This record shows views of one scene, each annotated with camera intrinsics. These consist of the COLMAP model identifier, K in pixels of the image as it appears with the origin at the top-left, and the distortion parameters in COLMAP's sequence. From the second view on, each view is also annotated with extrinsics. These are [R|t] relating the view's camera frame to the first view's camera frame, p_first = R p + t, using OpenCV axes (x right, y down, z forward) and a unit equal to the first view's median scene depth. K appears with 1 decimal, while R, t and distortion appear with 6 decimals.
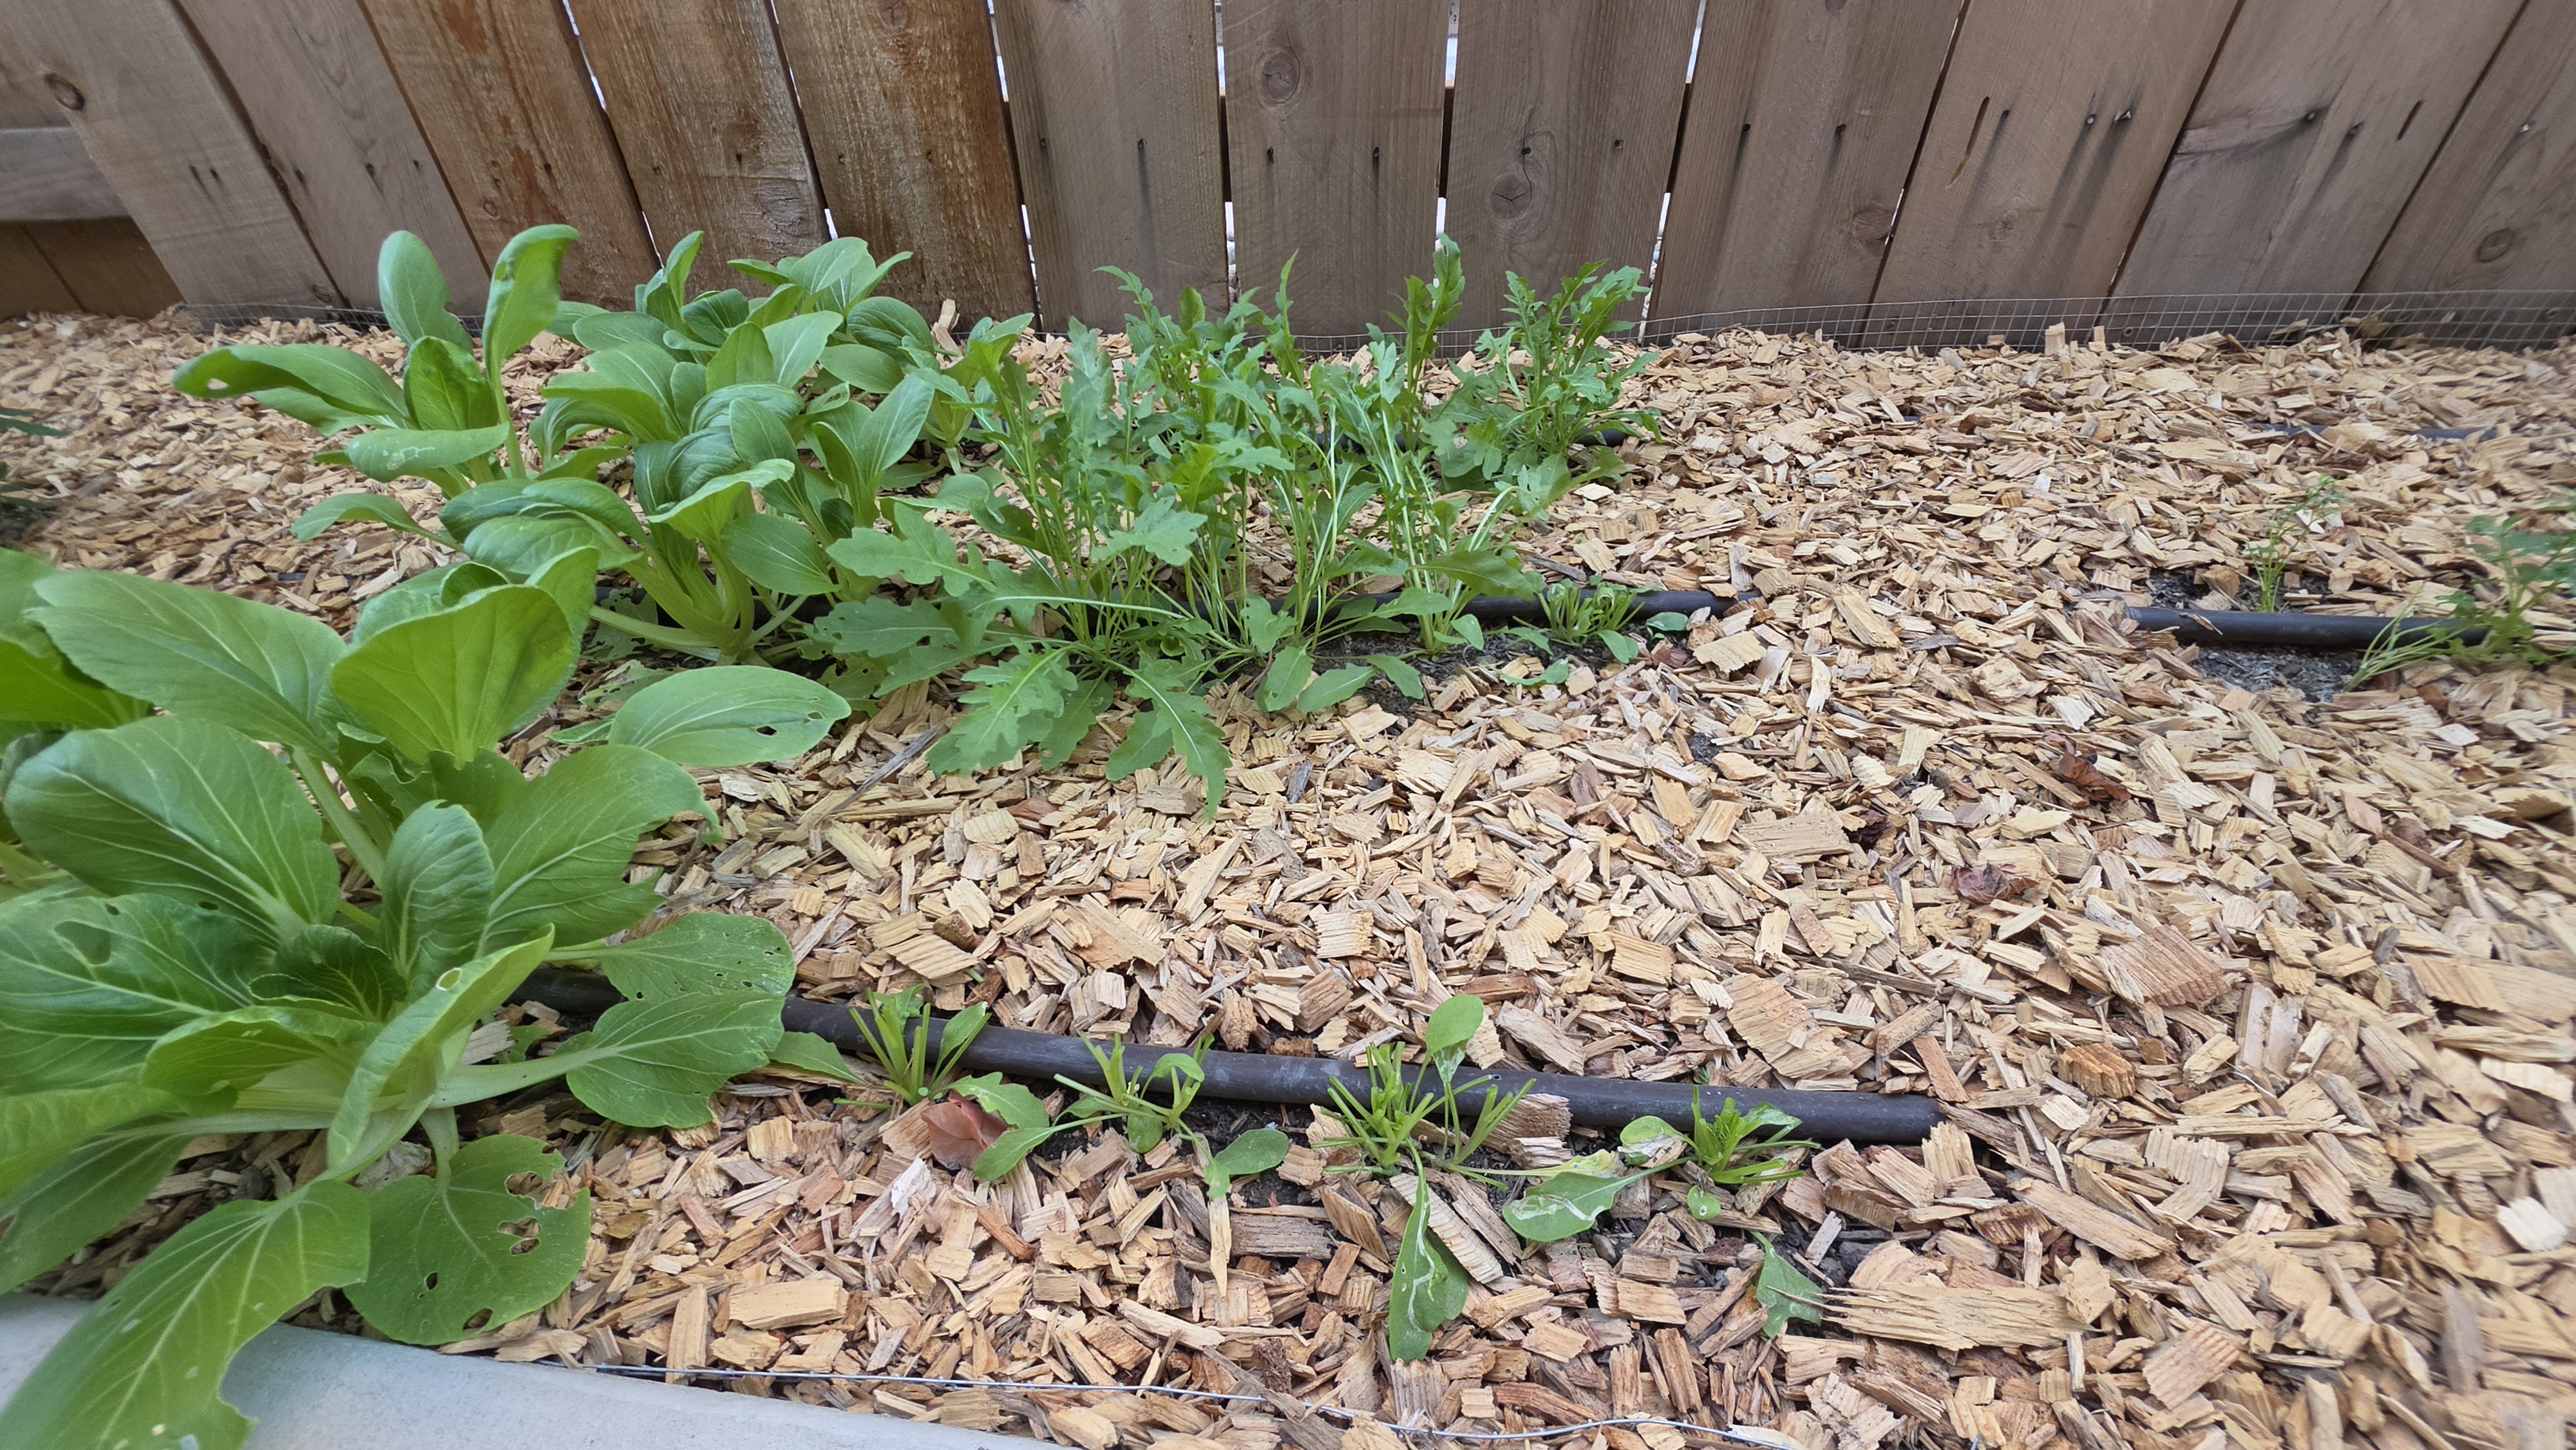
lens RADIAL K [[1060.5, 0, 1298.3], [0, 1060.5, 731.3], [0, 0, 1]] dist [-0.005581, 0.001078]
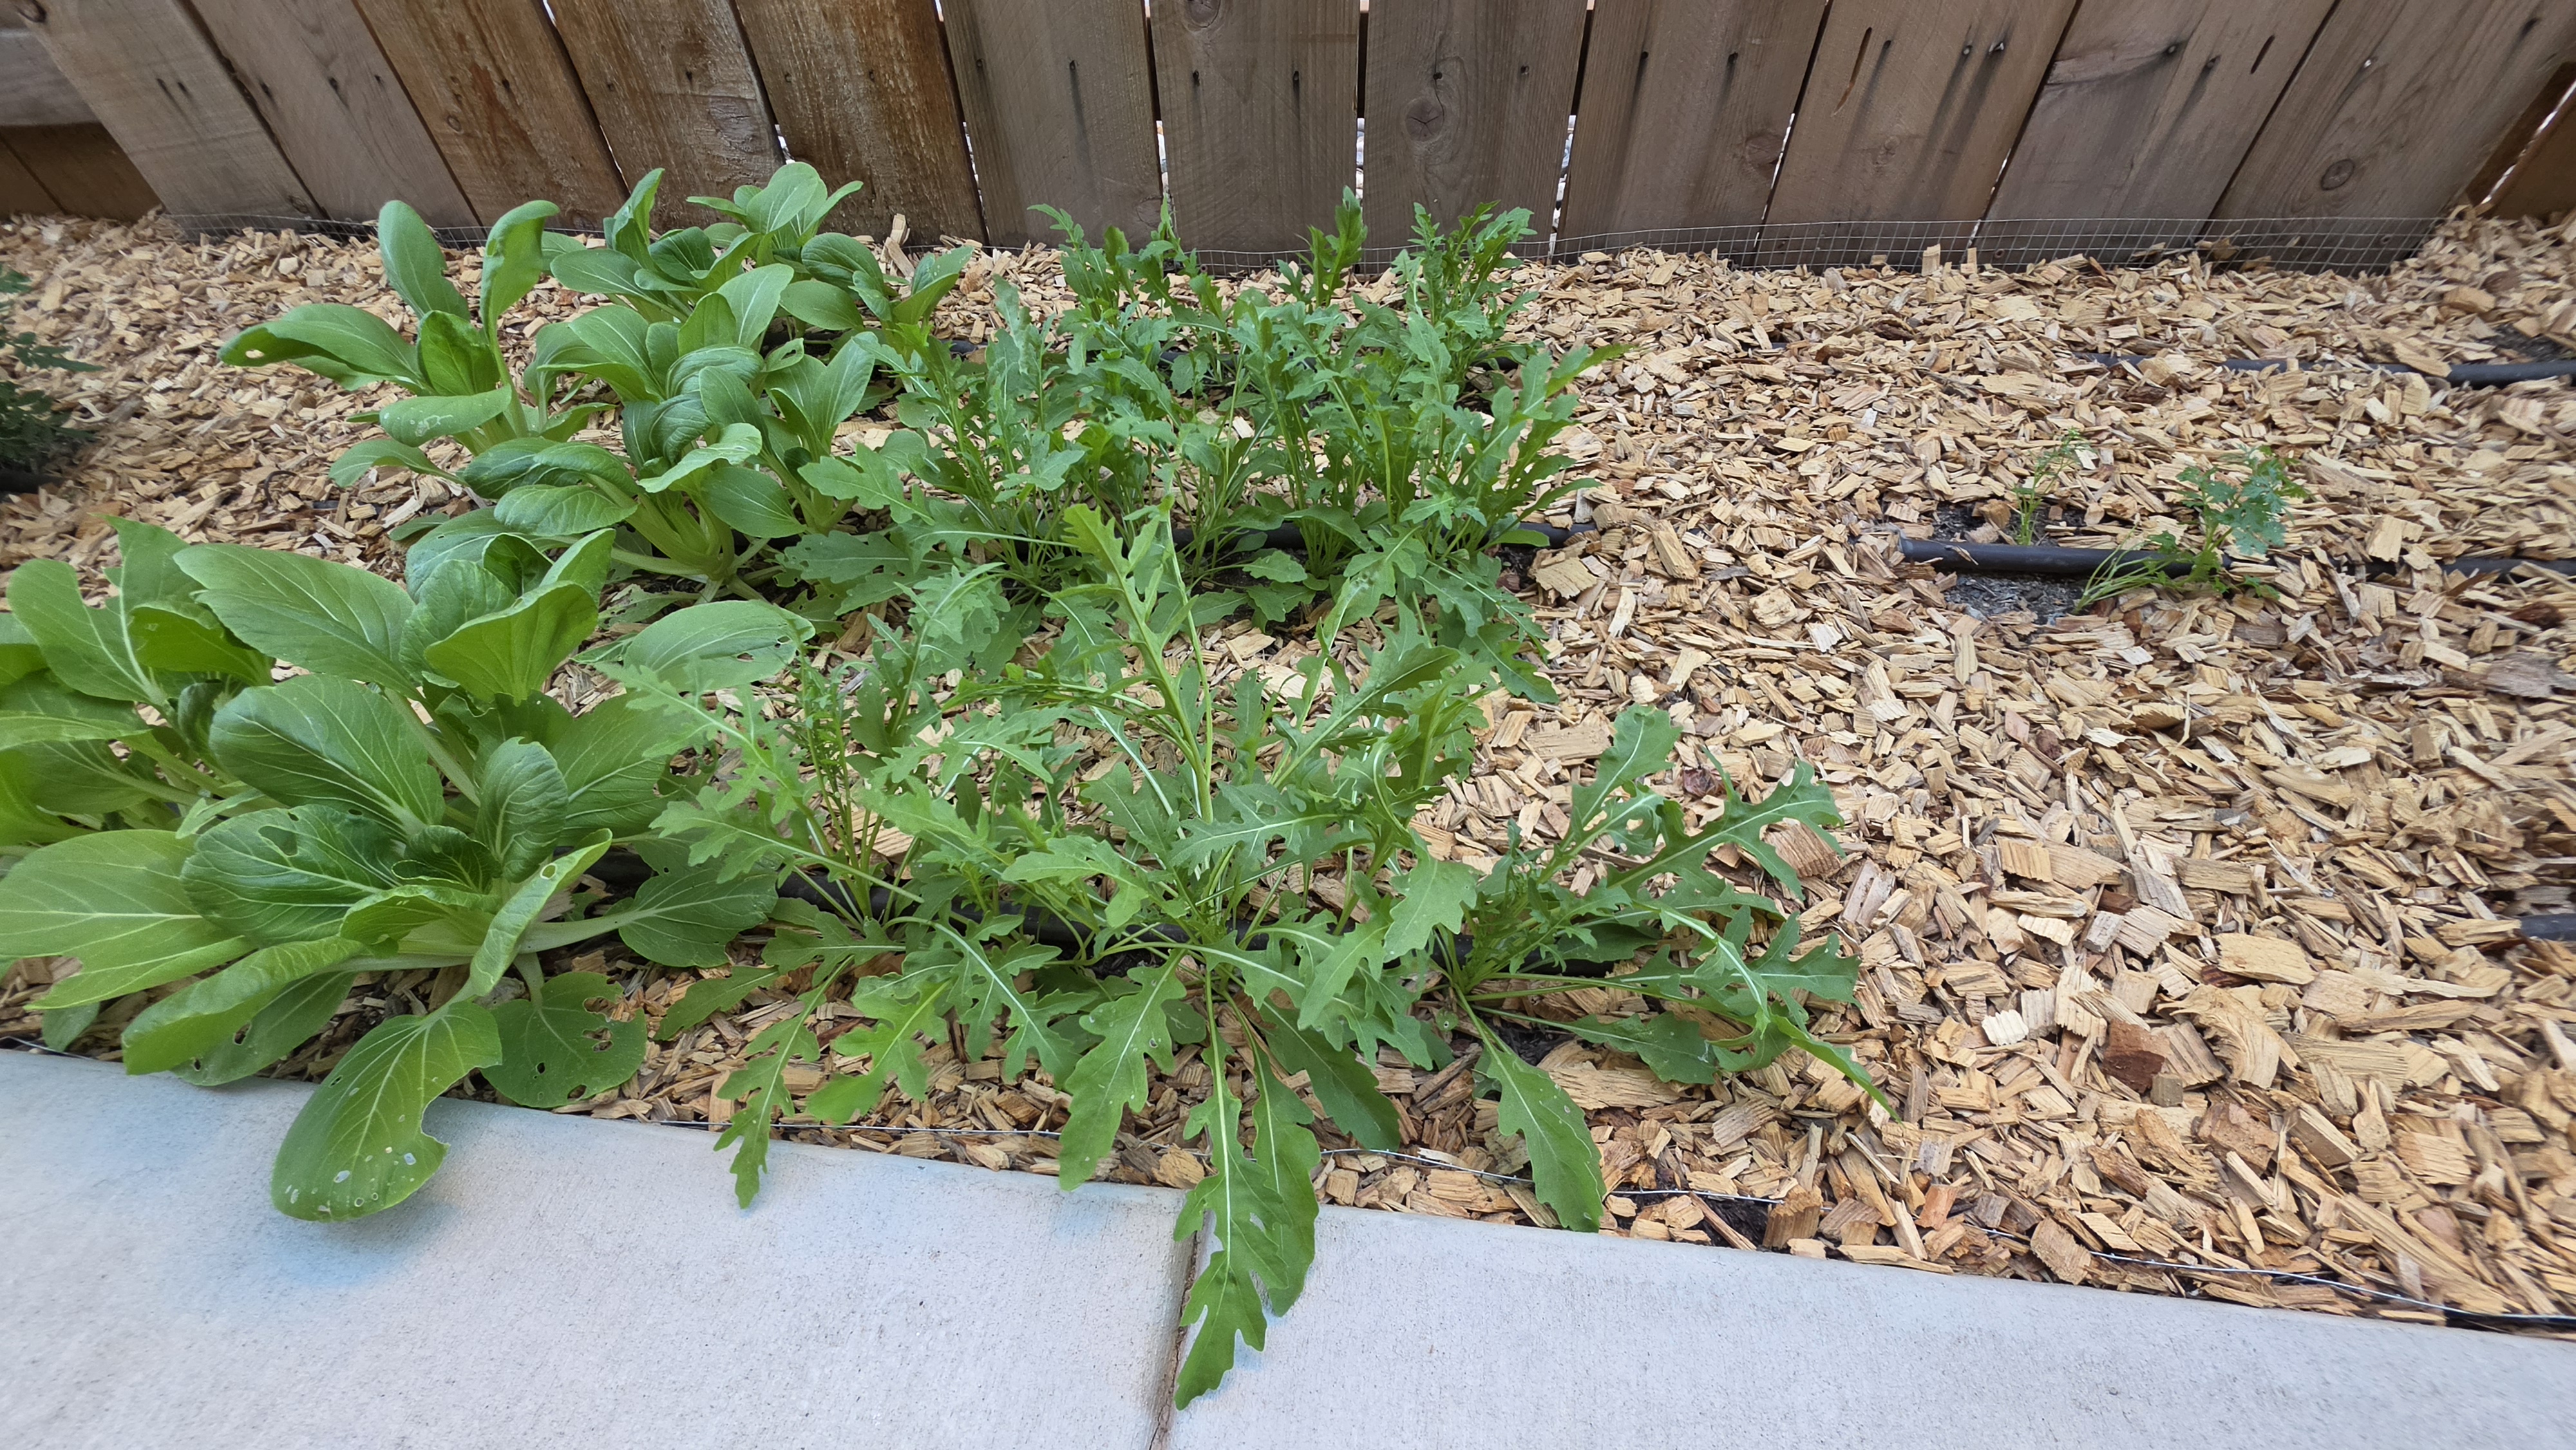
lens RADIAL K [[1060.5, 0, 1298.3], [0, 1060.5, 731.3], [0, 0, 1]] dist [-0.005581, 0.001078]
pose [[0.999996, -0.001993, 0.001774, 0.093704], [0.001737, 0.990990, 0.133921, -0.055912], [-0.002025, -0.133917, 0.990990, -0.164504]]
